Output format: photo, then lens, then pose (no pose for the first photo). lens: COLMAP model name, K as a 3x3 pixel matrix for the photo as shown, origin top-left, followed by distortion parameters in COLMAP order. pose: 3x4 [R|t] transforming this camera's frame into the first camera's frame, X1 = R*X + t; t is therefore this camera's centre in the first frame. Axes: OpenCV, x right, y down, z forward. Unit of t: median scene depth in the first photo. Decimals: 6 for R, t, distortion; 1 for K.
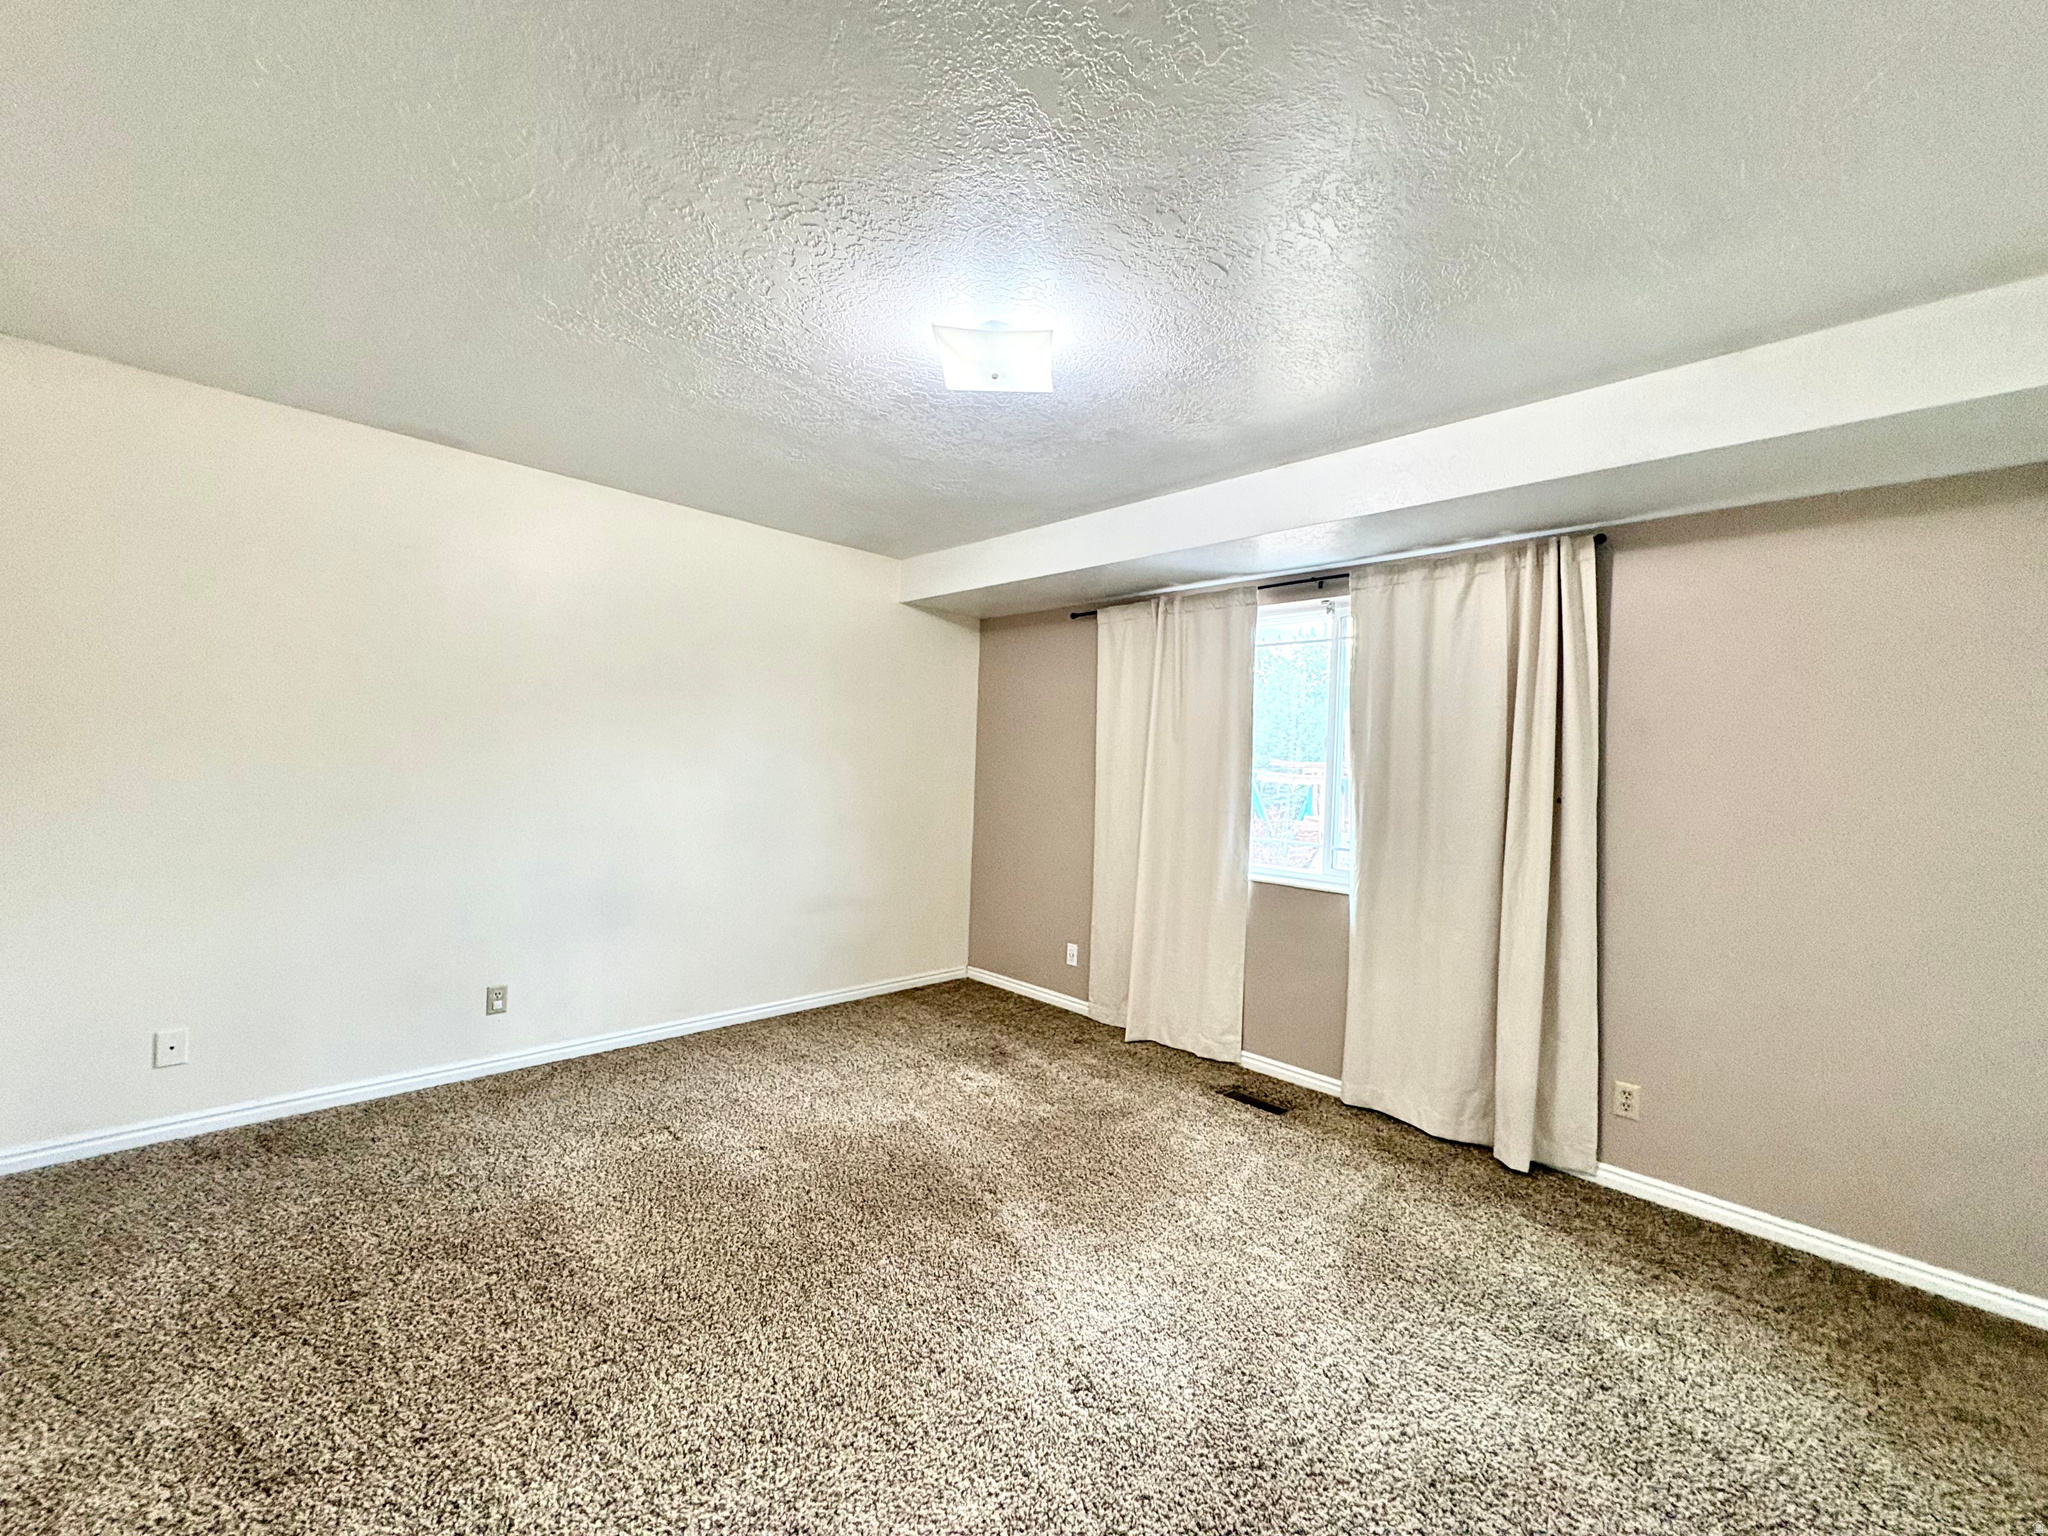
lens RADIAL K [[813.3, 0, 1024.4], [0, 813.3, 765.0], [0, 0, 1]] dist [-0.001675, 0.000058]
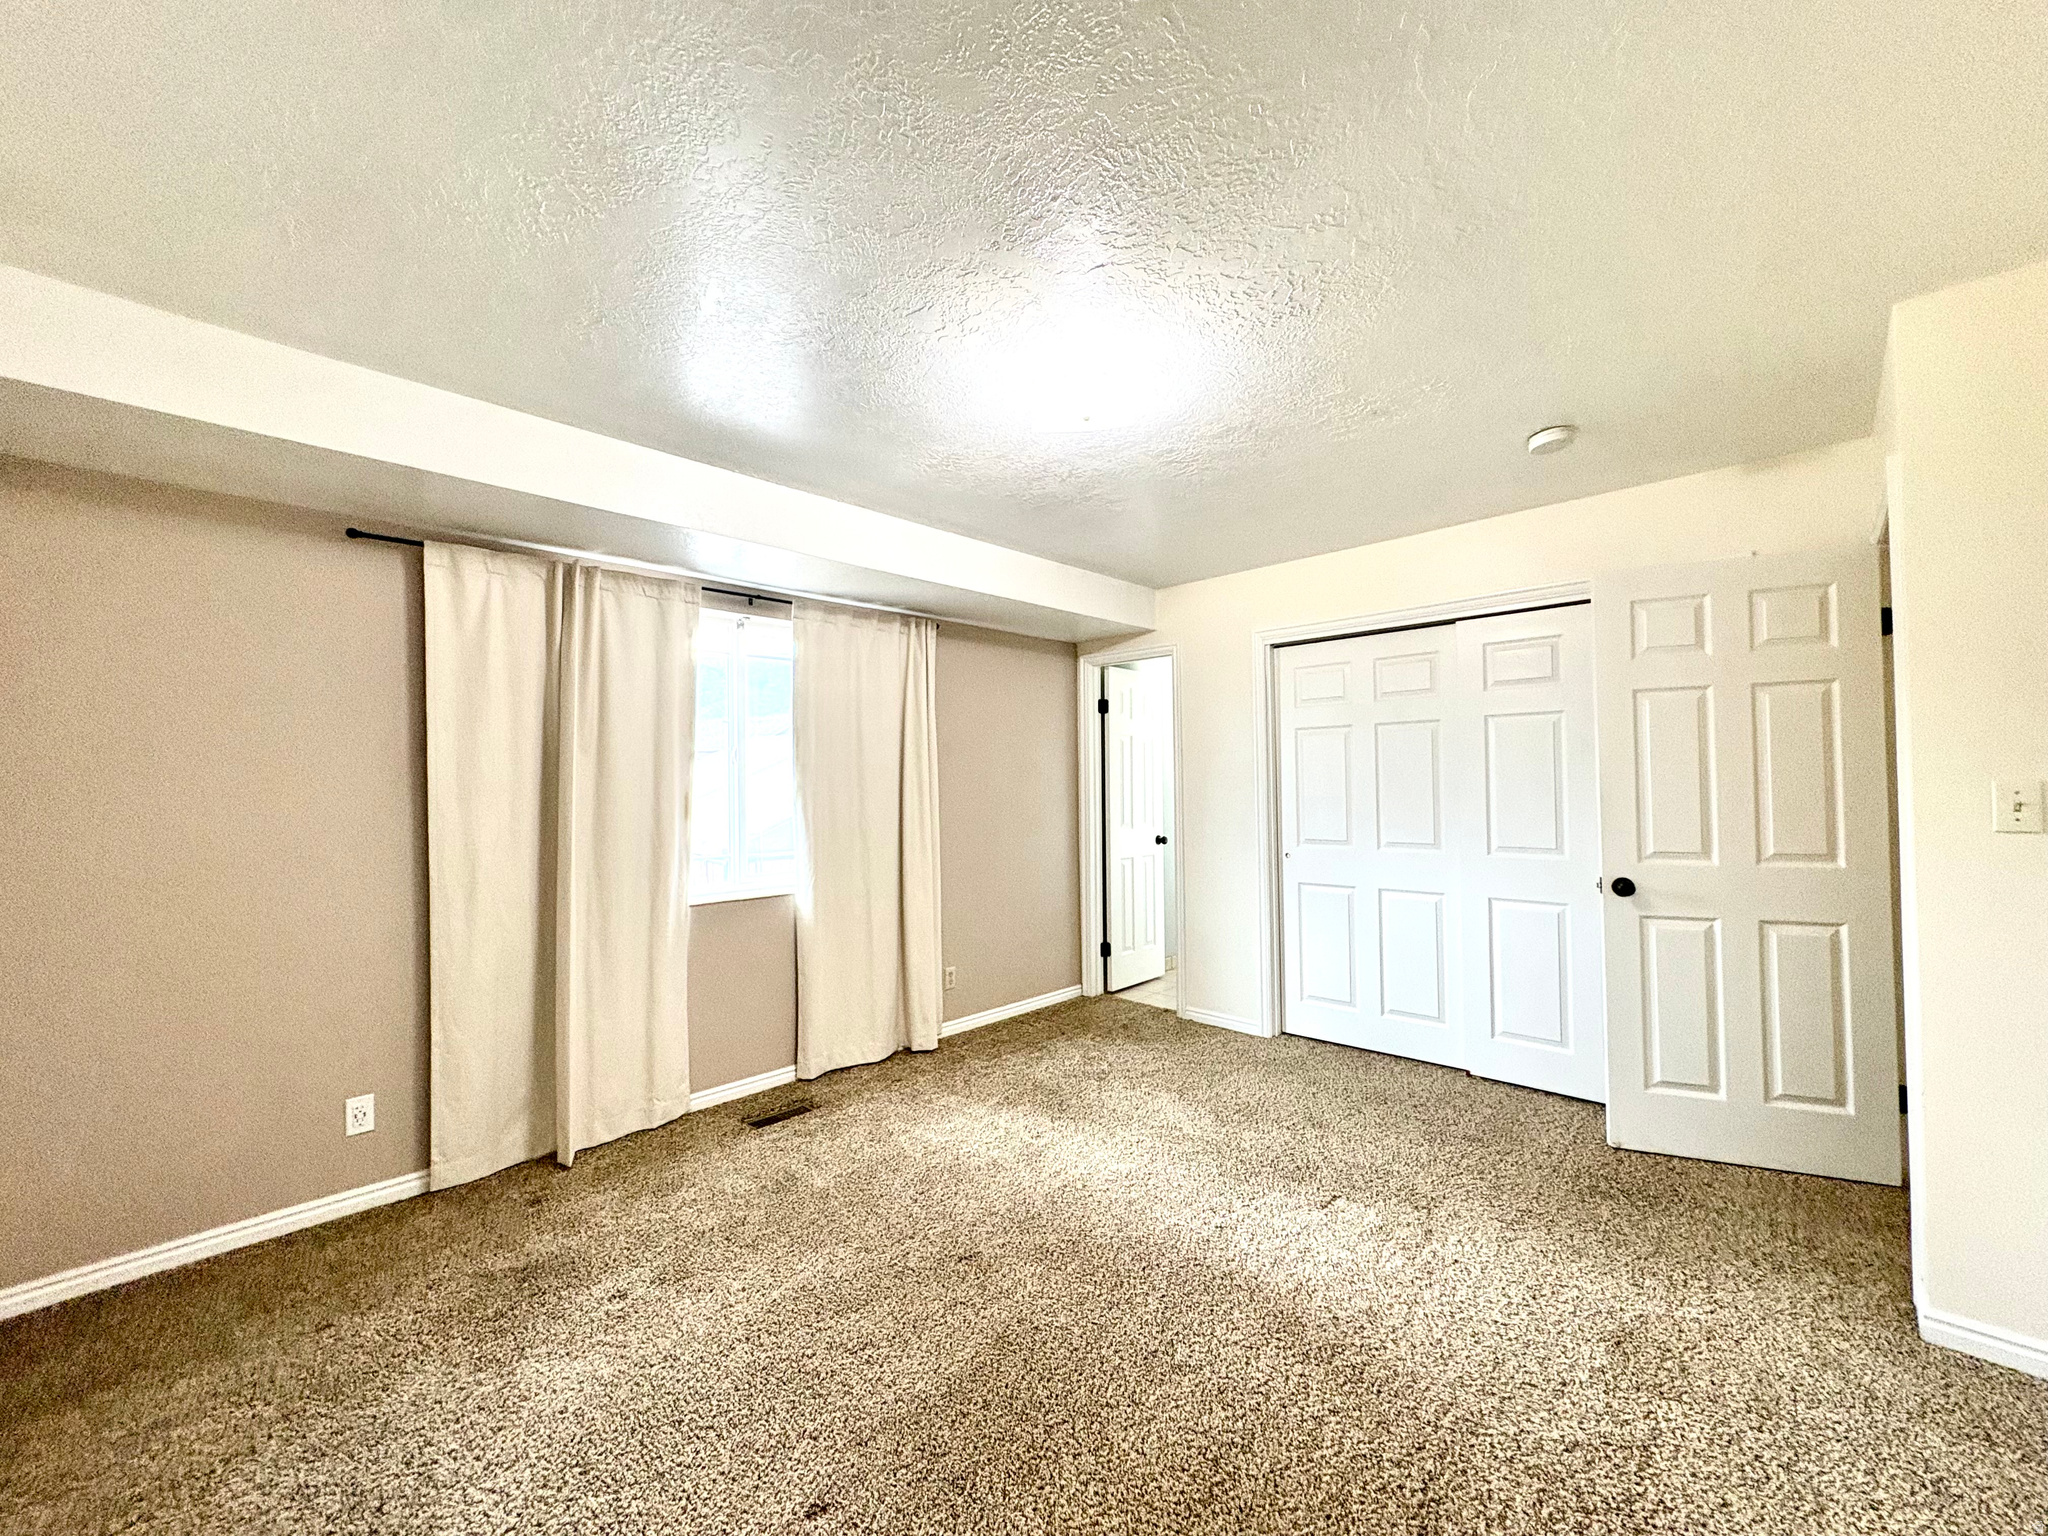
lens RADIAL K [[813.3, 0, 1020.3], [0, 813.3, 767.2], [0, 0, 1]] dist [-0.001675, 0.000058]
pose [[-0.012227, -0.022106, 0.999681, -0.707816], [0.010551, 0.999697, 0.022235, -0.033233], [-0.999870, 0.010820, -0.011990, 0.711912]]
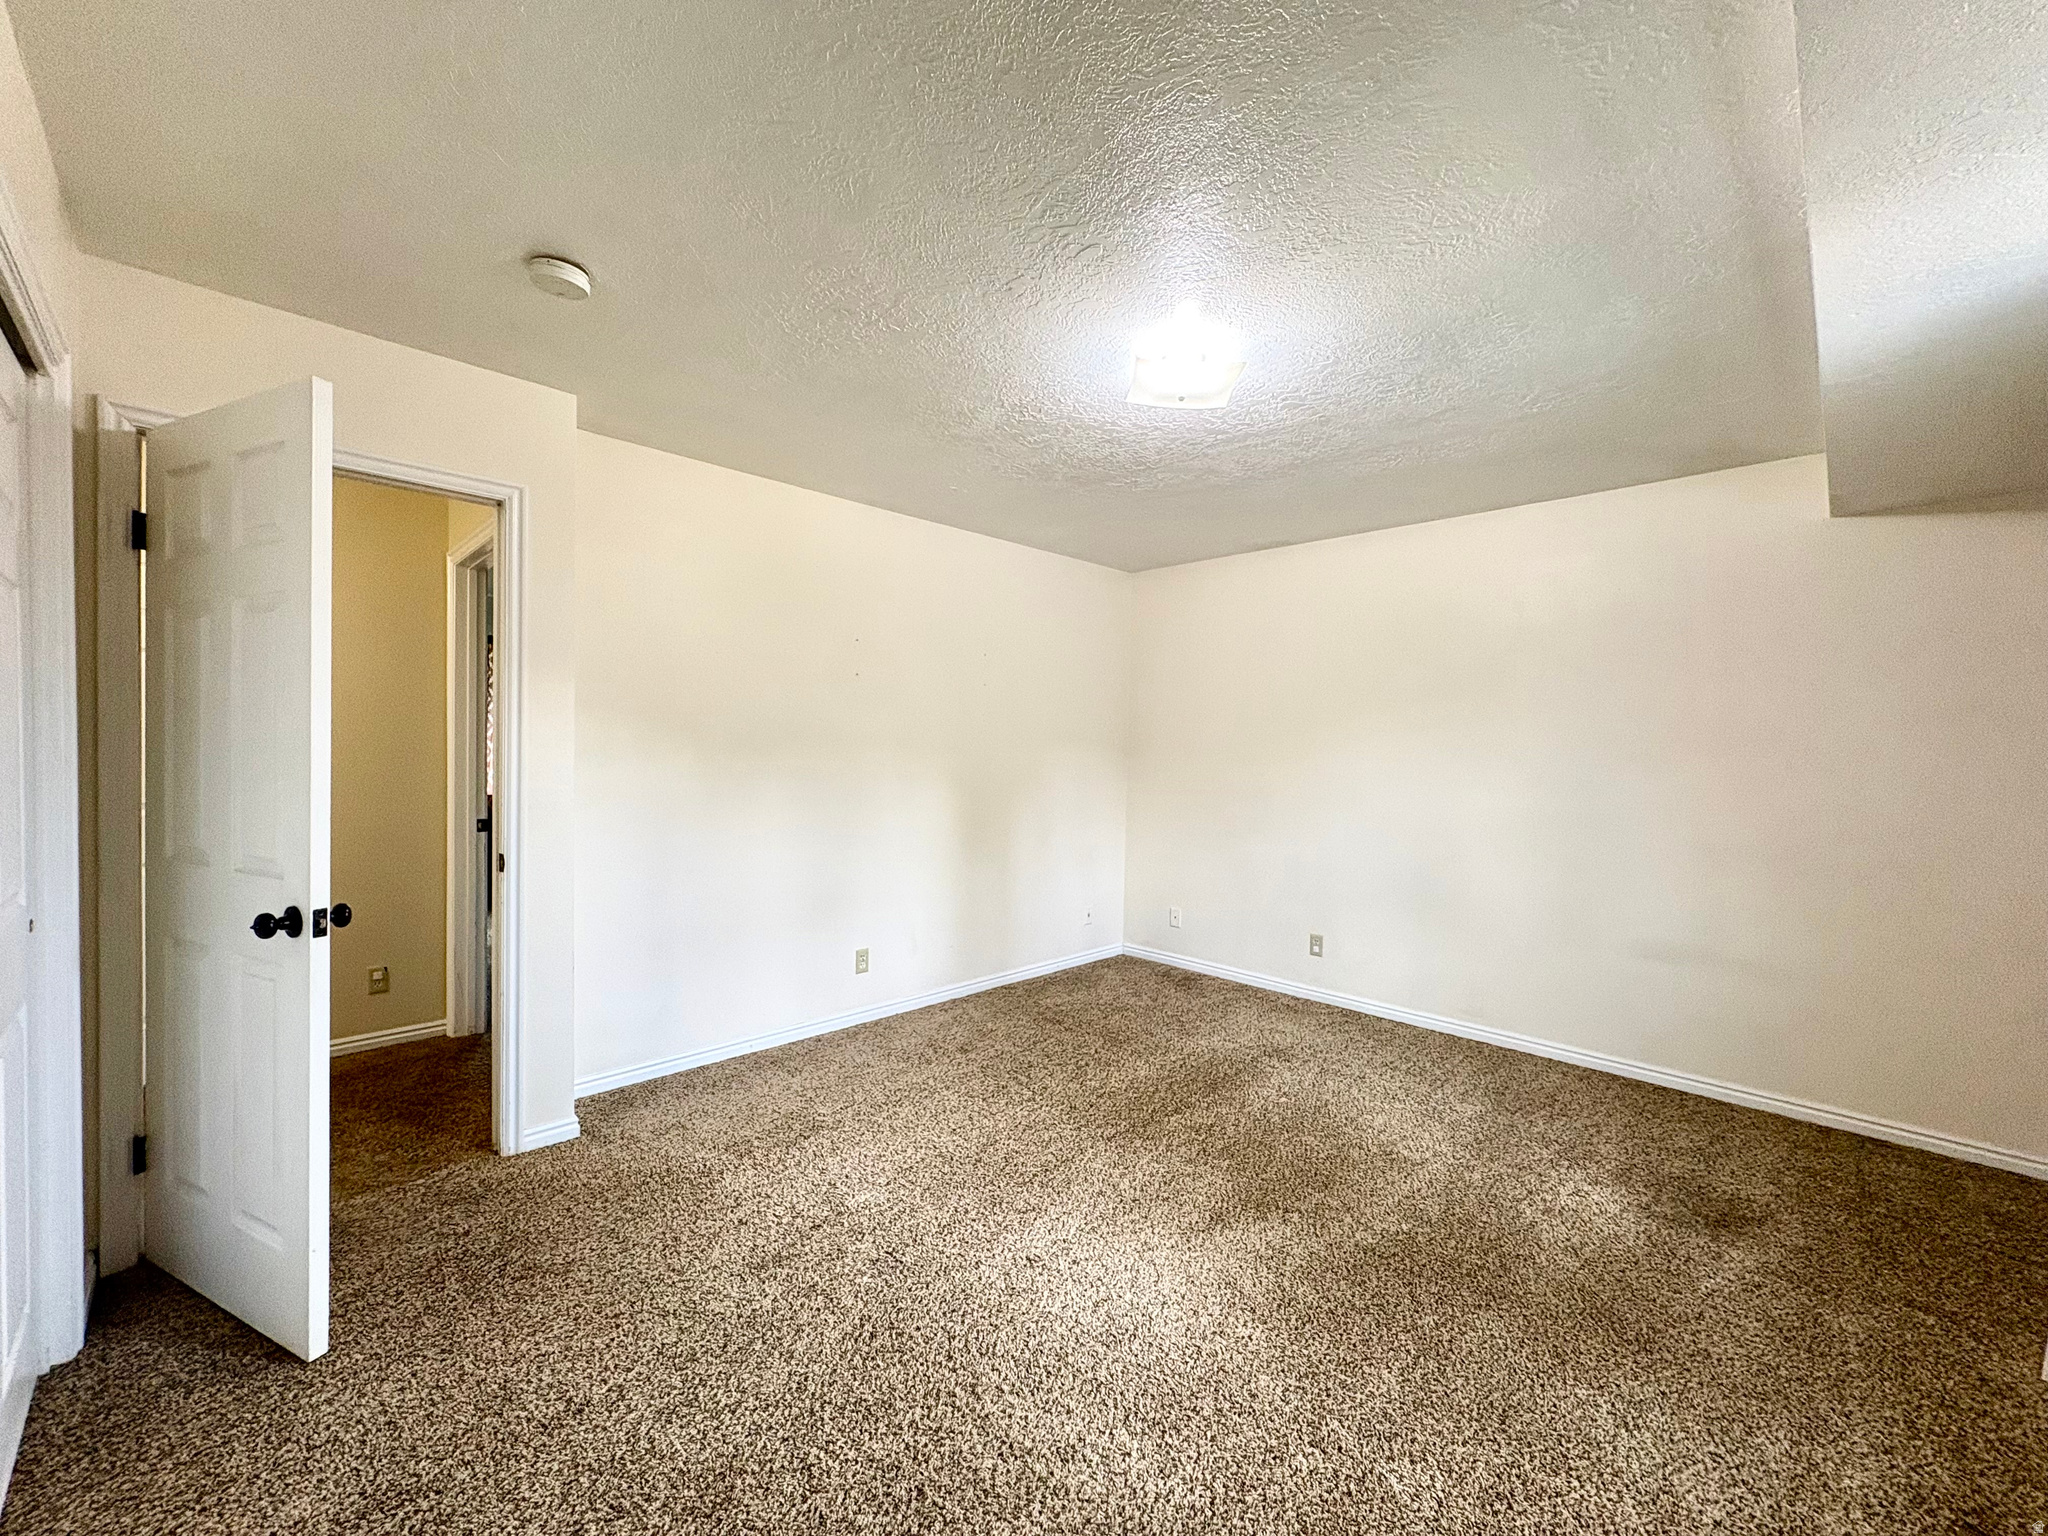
lens RADIAL K [[813.3, 0, 1028.1], [0, 813.3, 758.8], [0, 0, 1]] dist [-0.001675, 0.000058]
pose [[0.001369, -0.025130, -0.999683, 0.684651], [-0.021788, 0.999446, -0.025153, 0.028707], [0.999762, 0.021816, 0.000820, 0.521526]]
